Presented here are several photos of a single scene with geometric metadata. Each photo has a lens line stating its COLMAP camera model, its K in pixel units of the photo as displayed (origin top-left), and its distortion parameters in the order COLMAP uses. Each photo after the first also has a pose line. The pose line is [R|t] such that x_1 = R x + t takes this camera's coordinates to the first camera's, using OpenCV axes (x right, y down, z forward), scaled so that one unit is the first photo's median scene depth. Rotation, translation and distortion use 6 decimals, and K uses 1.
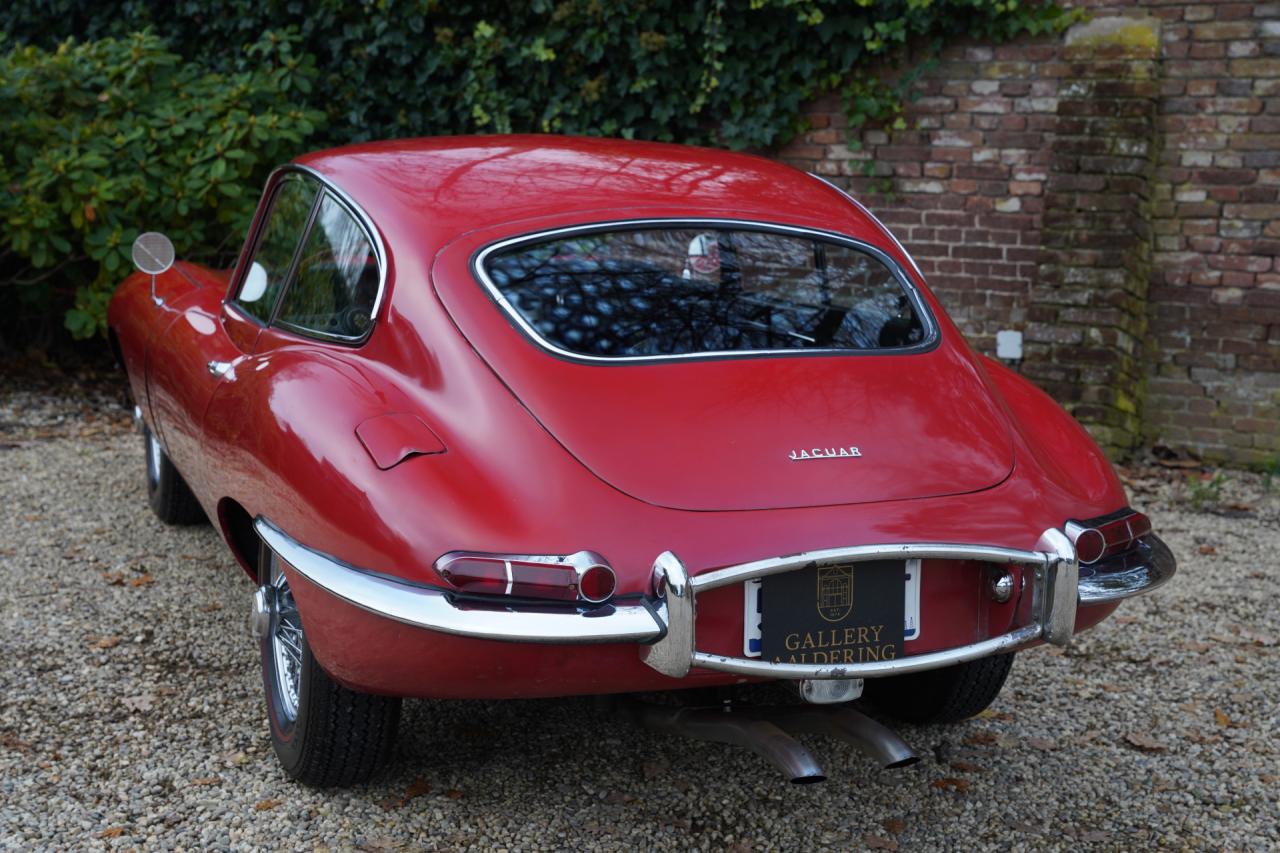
lens RADIAL K [[1874.2, 0, 641.0], [0, 1874.2, 426.9], [0, 0, 1]] dist [0.170311, 0.000000]
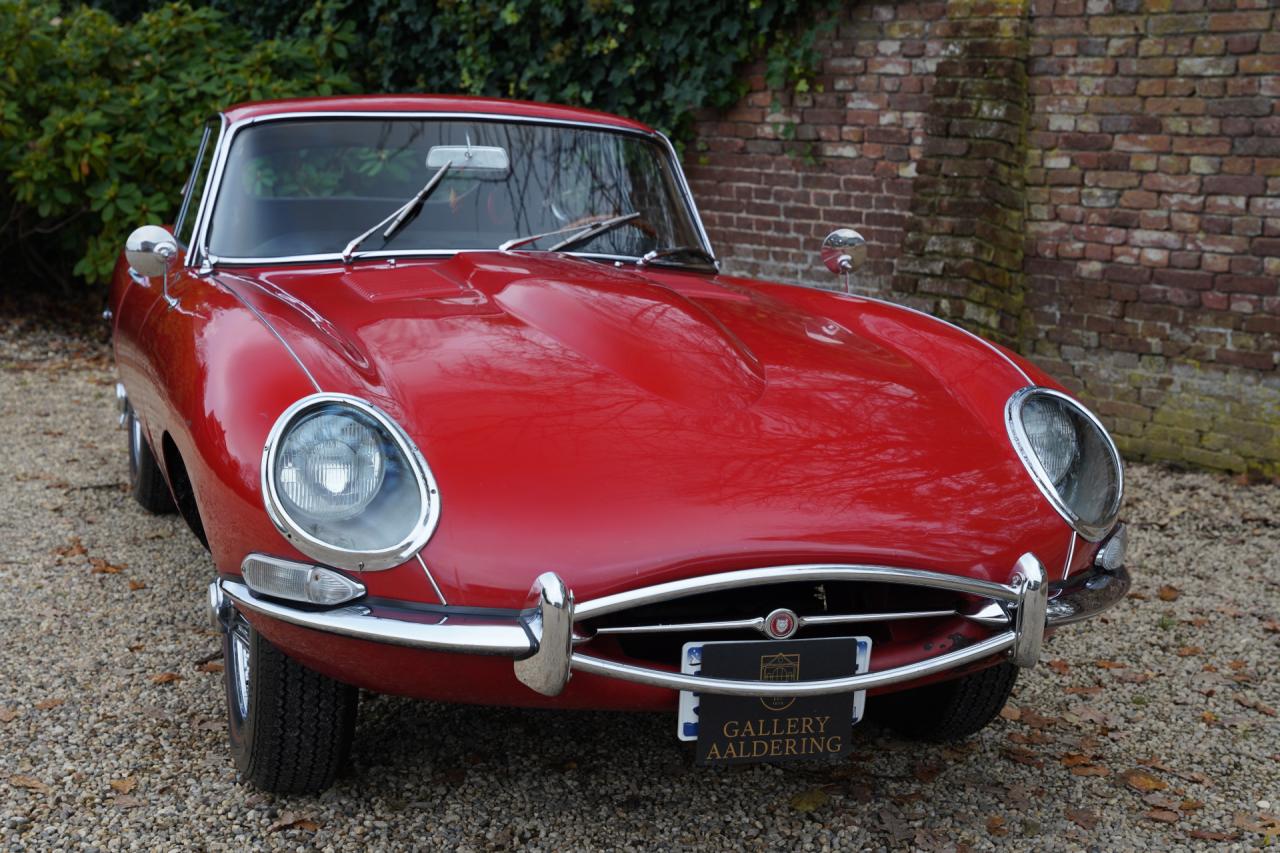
lens RADIAL K [[1962.0, 0, 646.5], [0, 1962.0, 425.7], [0, 0, 1]] dist [0.198674, 0.000000]
pose [[0.953007, 0.049060, -0.298950, 0.390369], [-0.047399, 0.998794, 0.012812, 0.006064], [0.299218, 0.001960, 0.954183, 0.001024]]
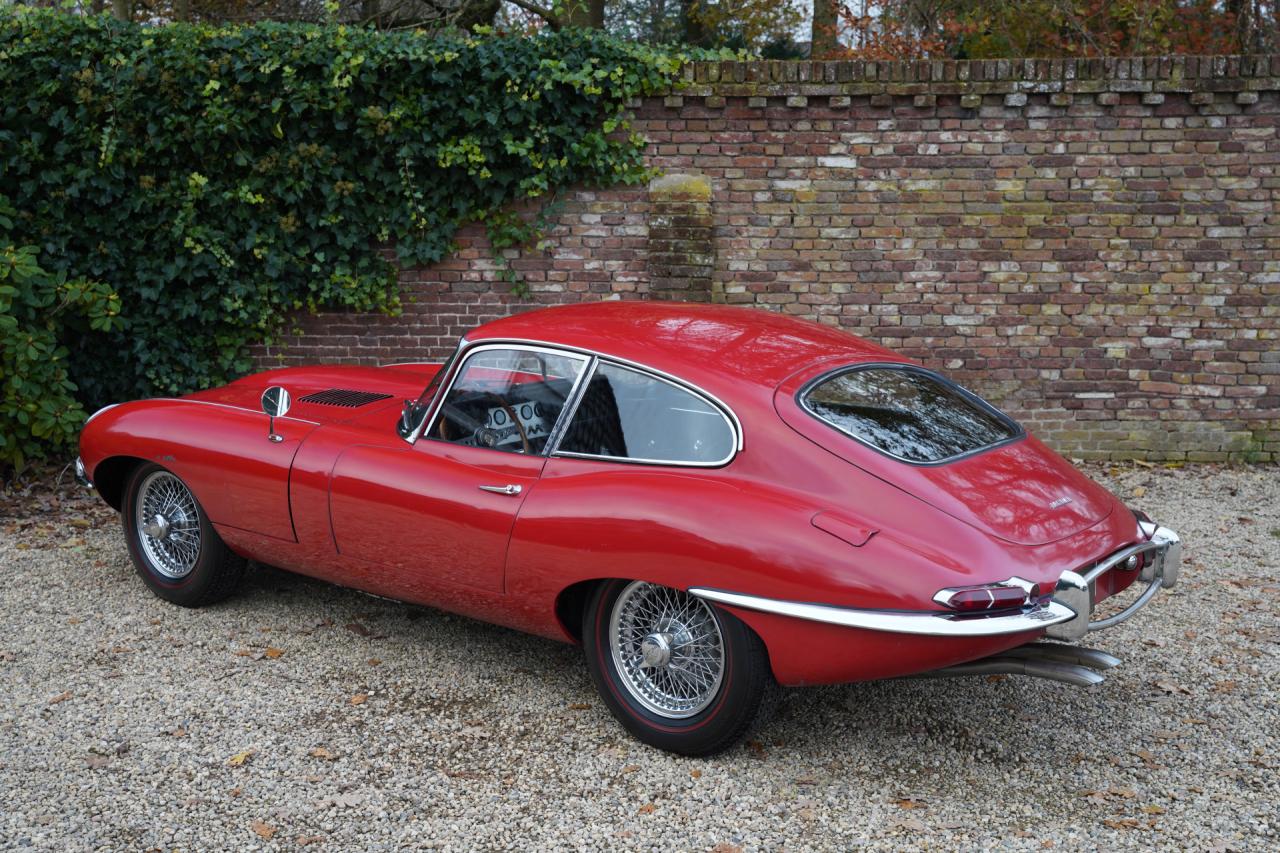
lens RADIAL K [[1529.0, 0, 640.4], [0, 1529.0, 420.9], [0, 0, 1]] dist [0.046427, 0.000000]
pose [[0.854091, -0.100612, 0.510299, -0.413940], [0.097457, 0.994692, 0.033001, -0.063153], [-0.510911, 0.021546, 0.859363, -0.020464]]
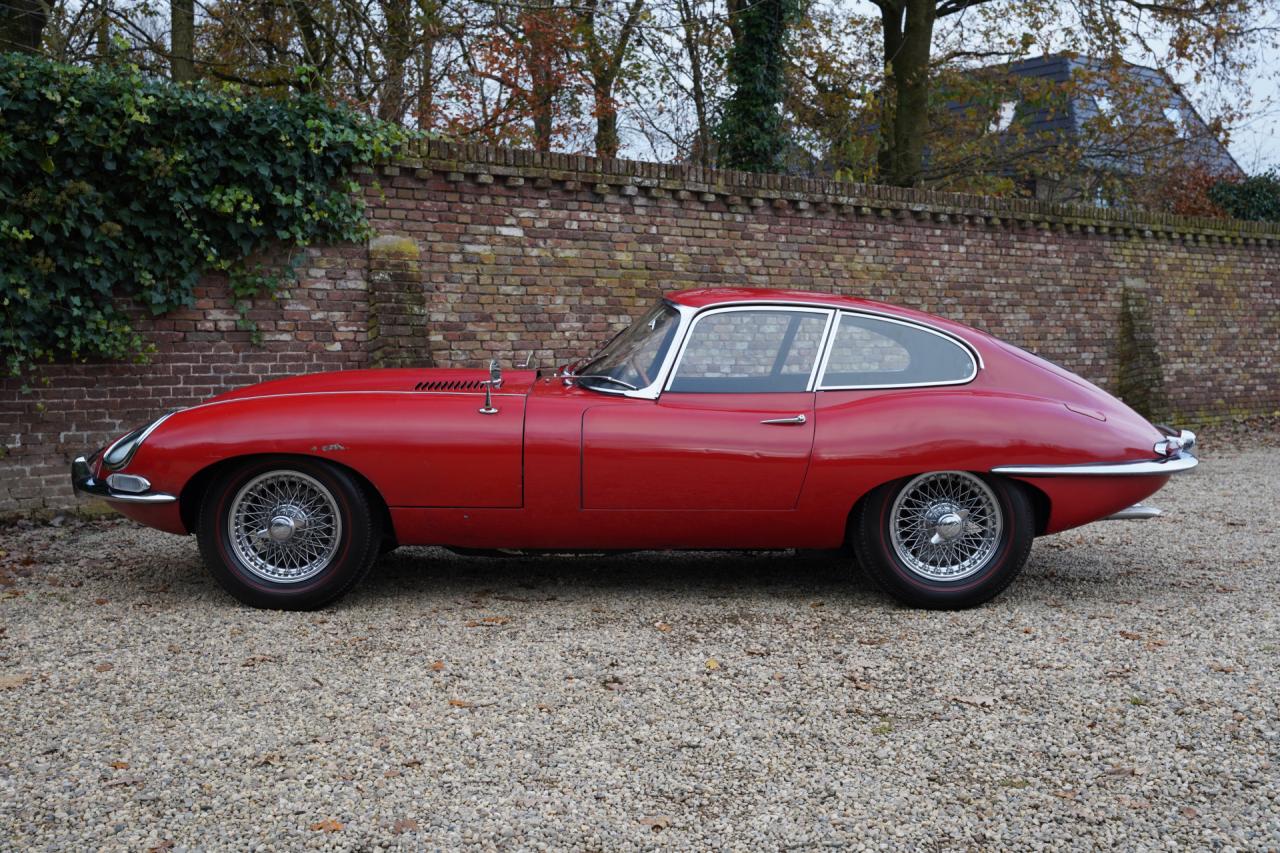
lens RADIAL K [[1310.1, 0, 639.4], [0, 1310.1, 429.0], [0, 0, 1]] dist [-0.027576, 0.000000]
pose [[0.325516, -0.082829, 0.941901, -0.789050], [0.156386, 0.987153, 0.032762, -0.047600], [-0.932514, 0.136635, 0.334288, 0.425564]]
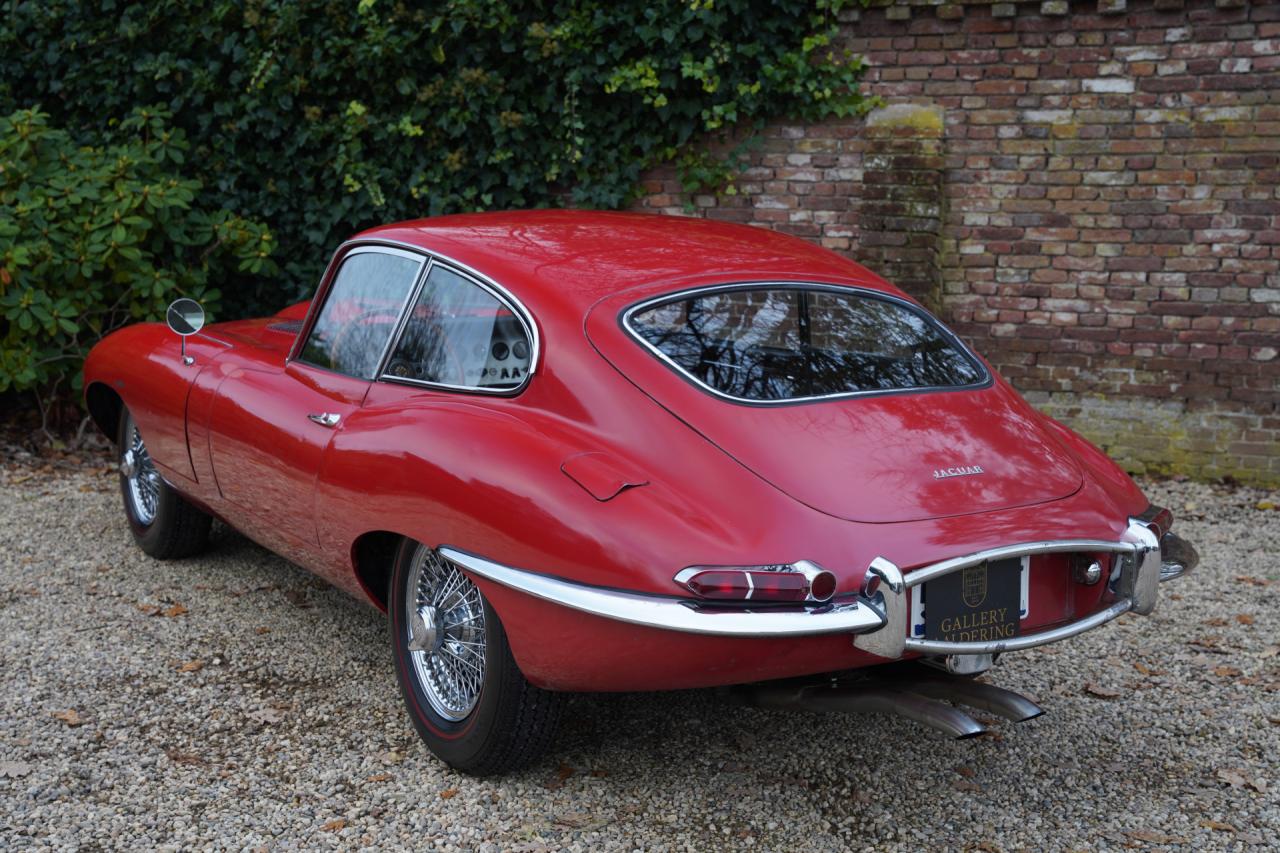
lens RADIAL K [[1675.6, 0, 641.8], [0, 1675.6, 422.1], [0, 0, 1]] dist [0.102725, 0.000000]
pose [[0.979322, -0.035003, 0.199257, -0.138296], [0.037952, 0.999219, -0.010996, -0.005998], [-0.198716, 0.018331, 0.979886, -0.018740]]
